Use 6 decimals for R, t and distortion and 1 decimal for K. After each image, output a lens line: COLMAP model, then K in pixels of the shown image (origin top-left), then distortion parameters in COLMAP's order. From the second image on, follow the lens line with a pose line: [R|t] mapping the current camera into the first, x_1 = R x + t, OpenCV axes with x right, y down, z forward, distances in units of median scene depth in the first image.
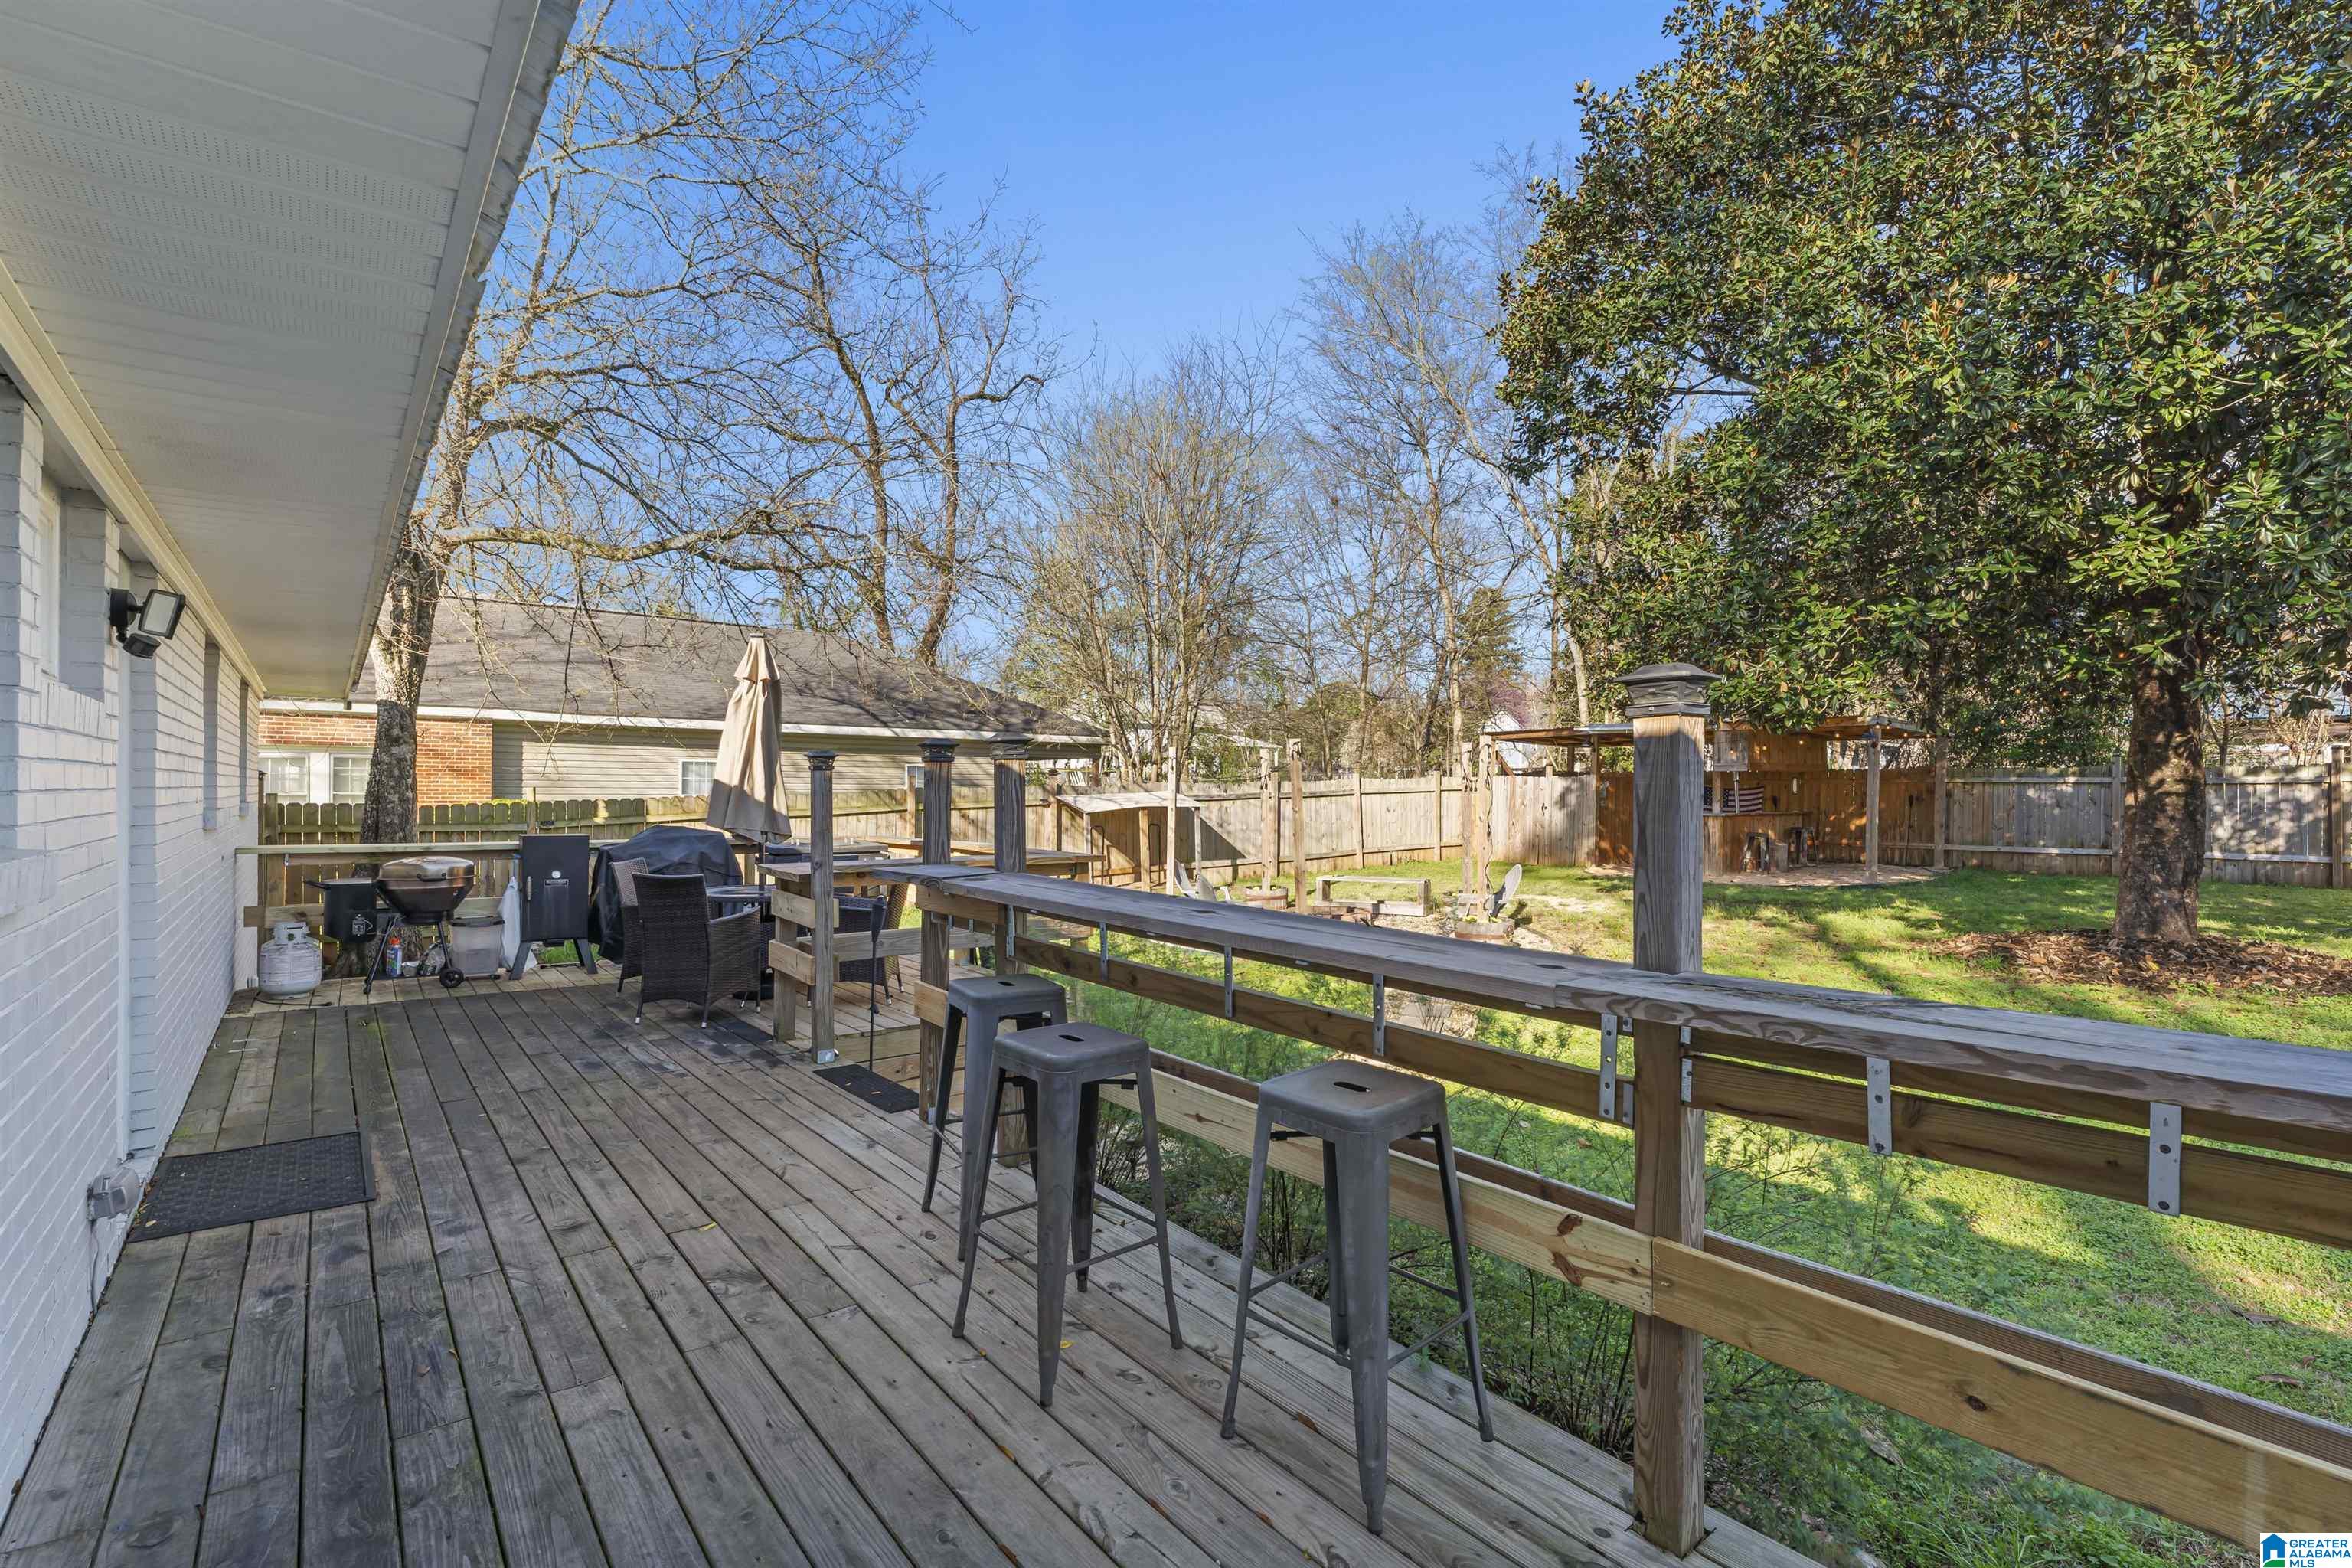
lens RADIAL K [[1051.4, 0, 1176.0], [0, 1051.4, 784.0], [0, 0, 1]] dist [0.000942, 0.000109]
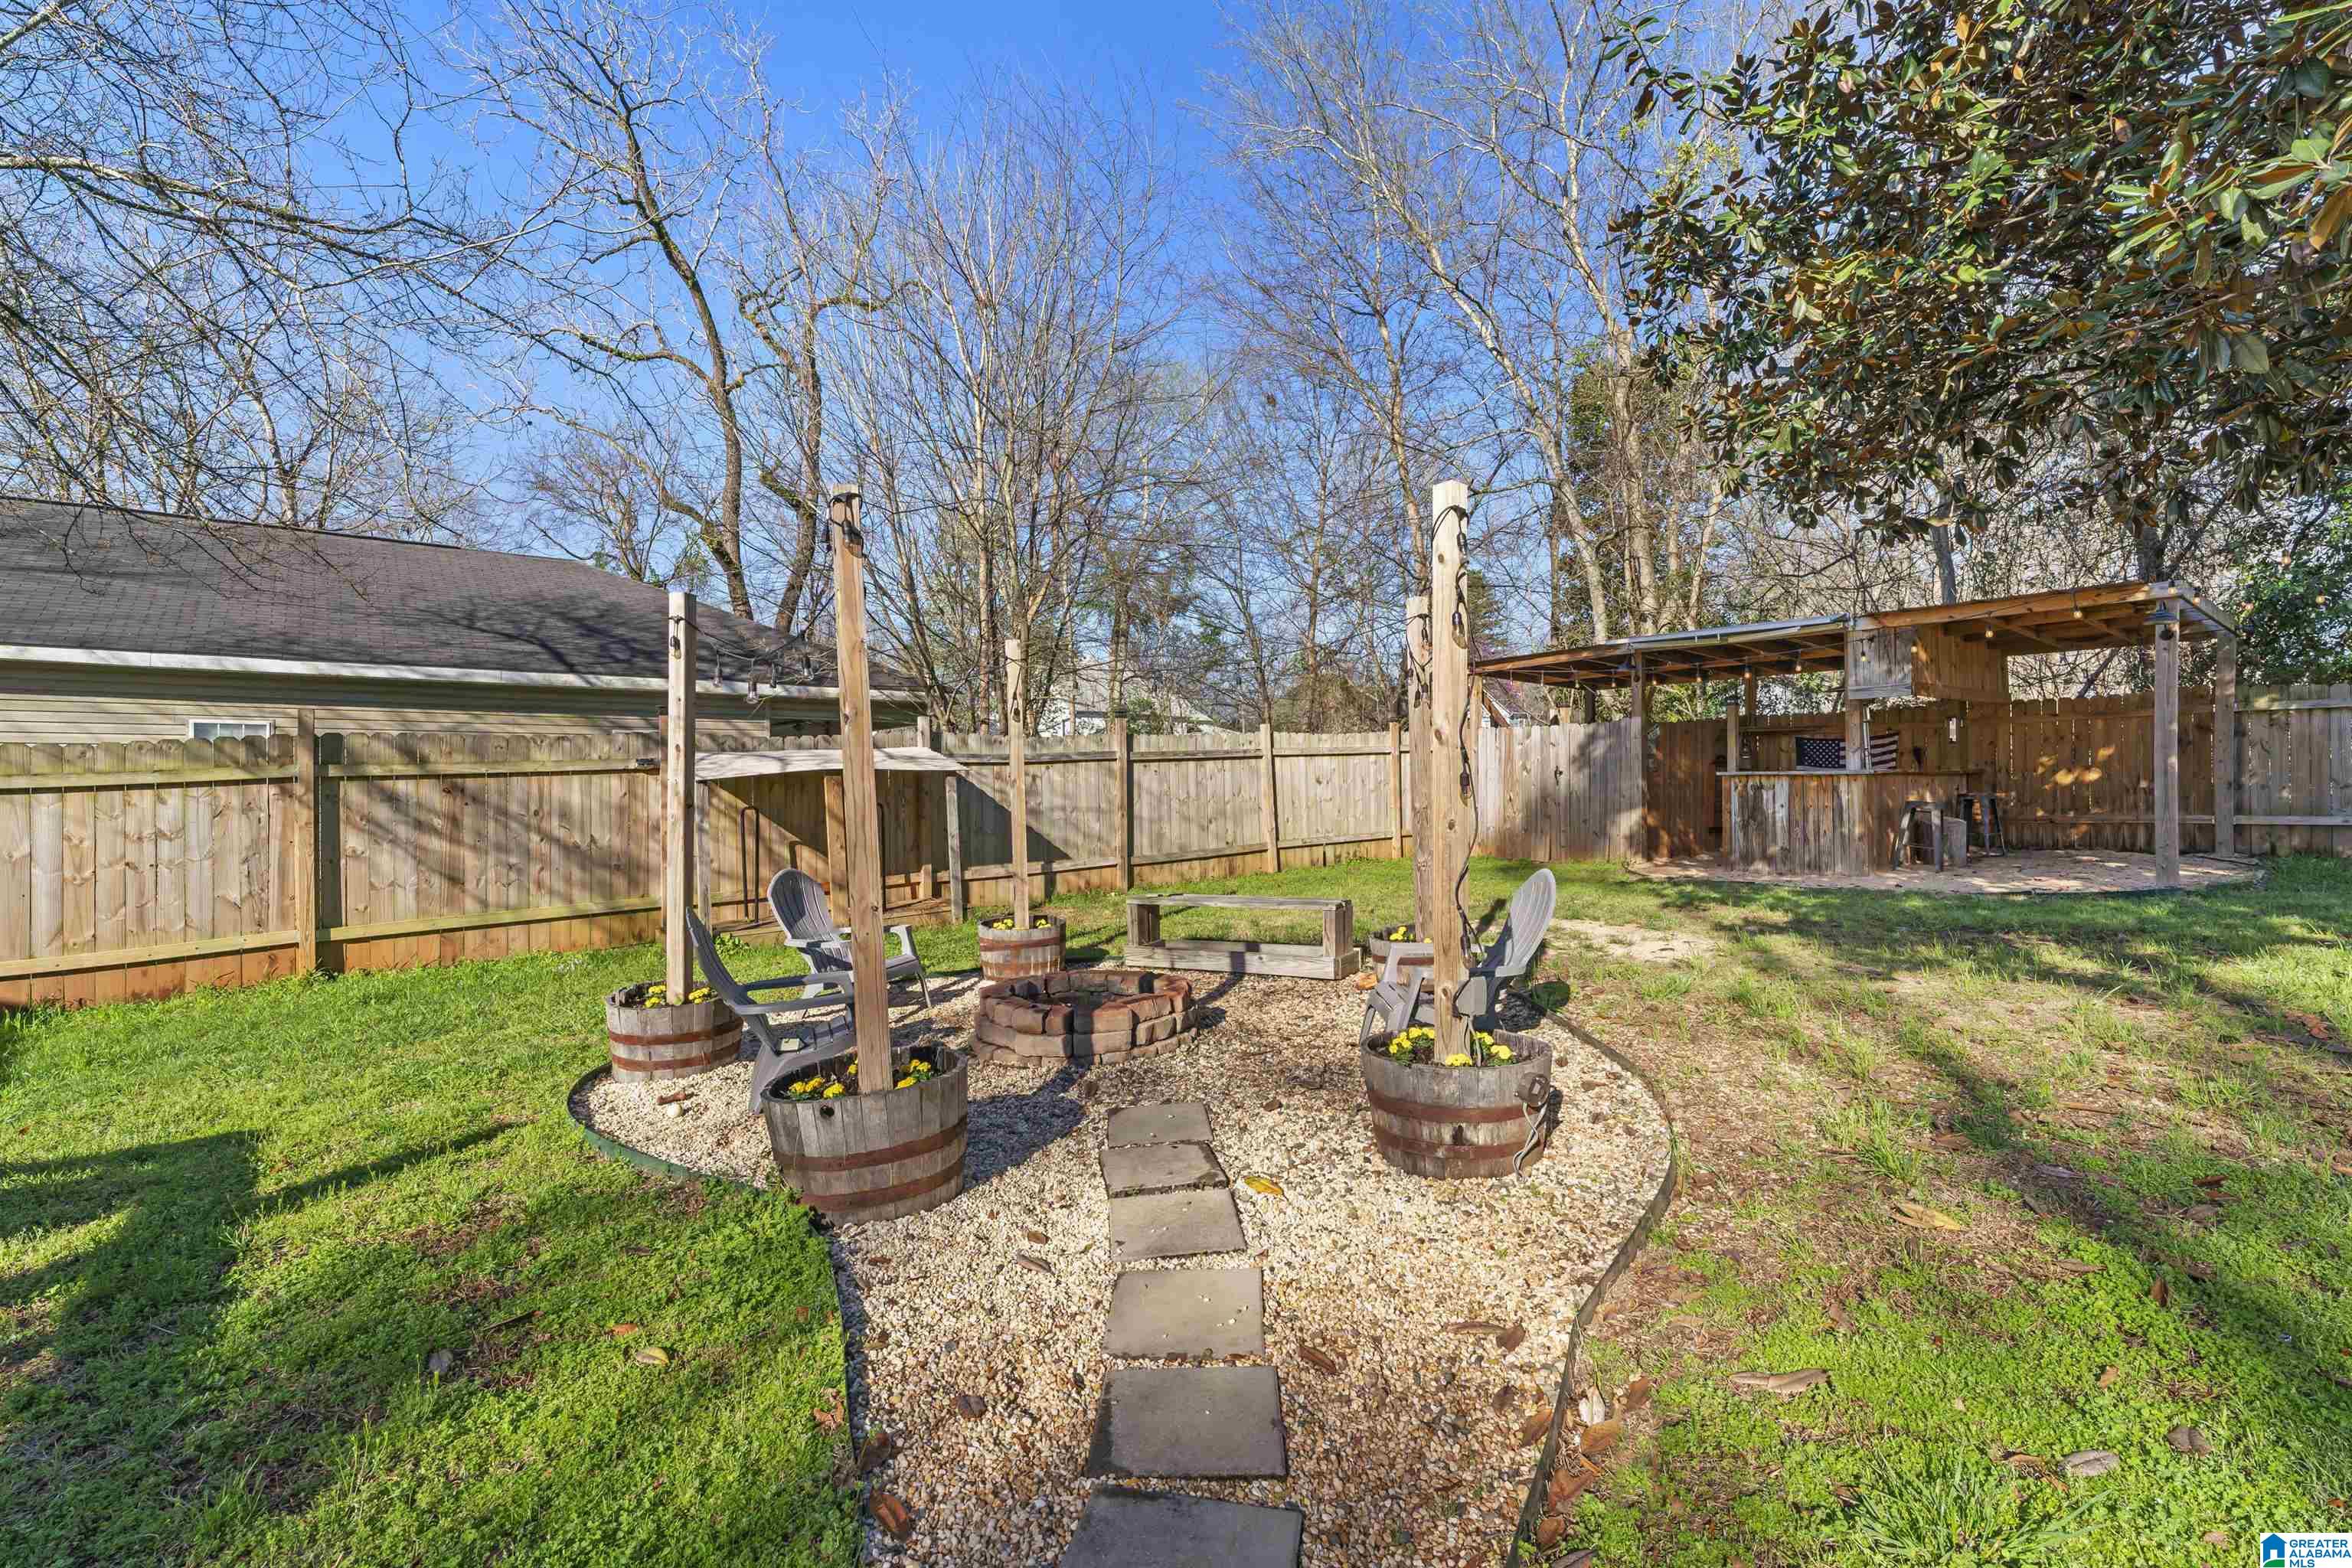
lens RADIAL K [[1095.7, 0, 1176.0], [0, 1095.7, 784.0], [0, 0, 1]] dist [-0.000842, -0.000072]
pose [[0.999572, -0.016774, 0.023968, 0.109325], [0.016684, 0.999853, 0.003947, 0.024942], [-0.024031, -0.003546, 0.999705, 0.361992]]
